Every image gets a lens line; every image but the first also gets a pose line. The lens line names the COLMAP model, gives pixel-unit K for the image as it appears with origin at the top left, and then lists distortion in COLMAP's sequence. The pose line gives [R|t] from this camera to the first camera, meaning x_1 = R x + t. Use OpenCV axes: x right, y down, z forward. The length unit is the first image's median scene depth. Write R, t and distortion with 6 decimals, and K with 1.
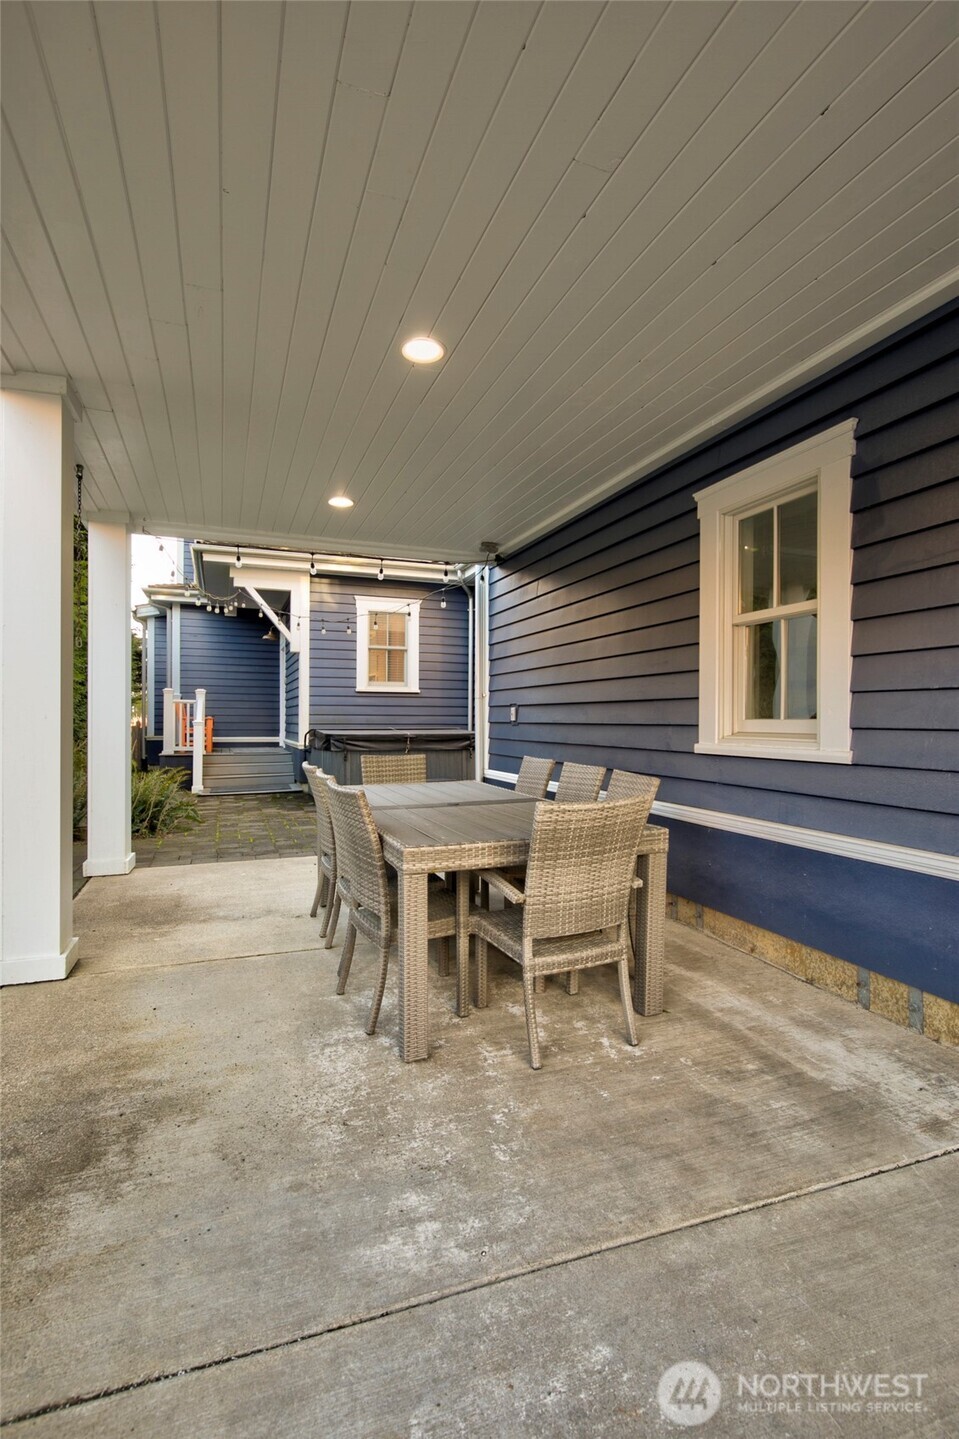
lens RADIAL K [[676.0, 0, 480.7], [0, 676.0, 720.3], [0, 0, 1]] dist [-0.003396, -0.000319]
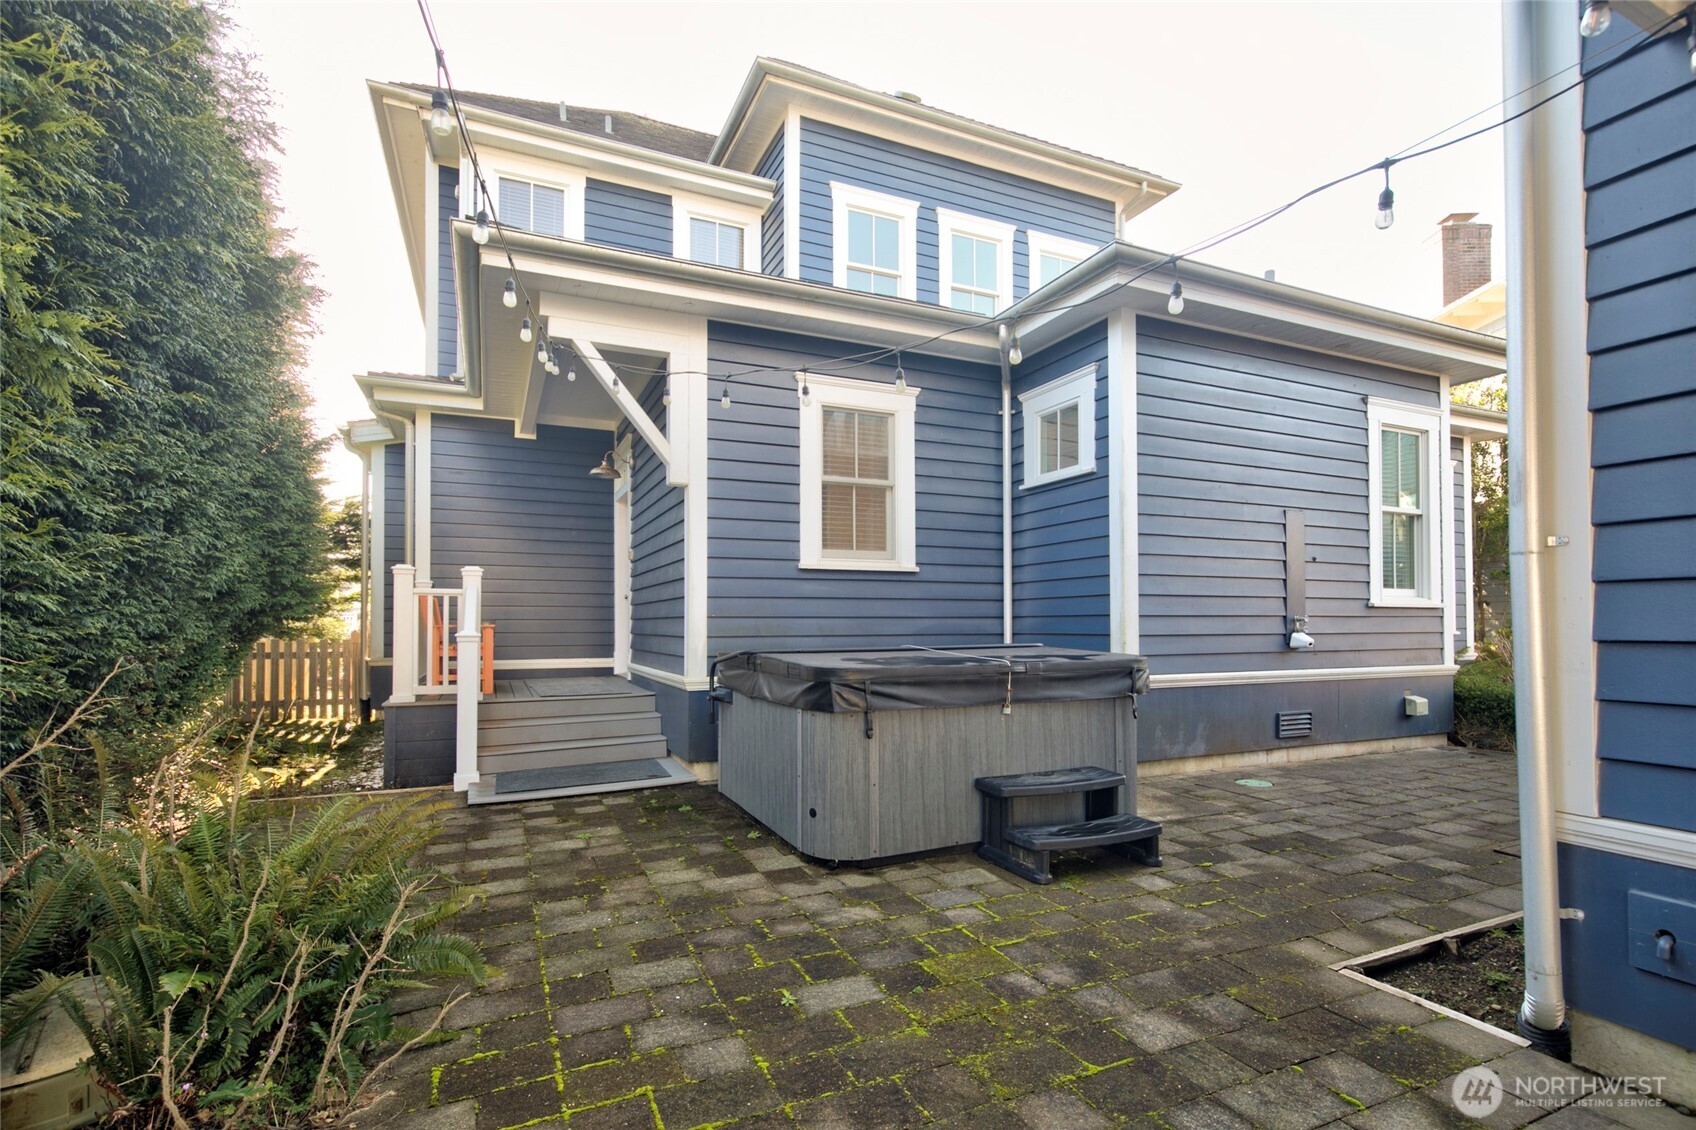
lens RADIAL K [[796.7, 0, 842.9], [0, 796.7, 610.0], [0, 0, 1]] dist [-0.003396, -0.000319]
pose [[0.998557, -0.006188, 0.053345, -0.178749], [0.007022, 0.999856, -0.015454, -0.003999], [-0.053242, 0.015807, 0.998457, 0.413218]]
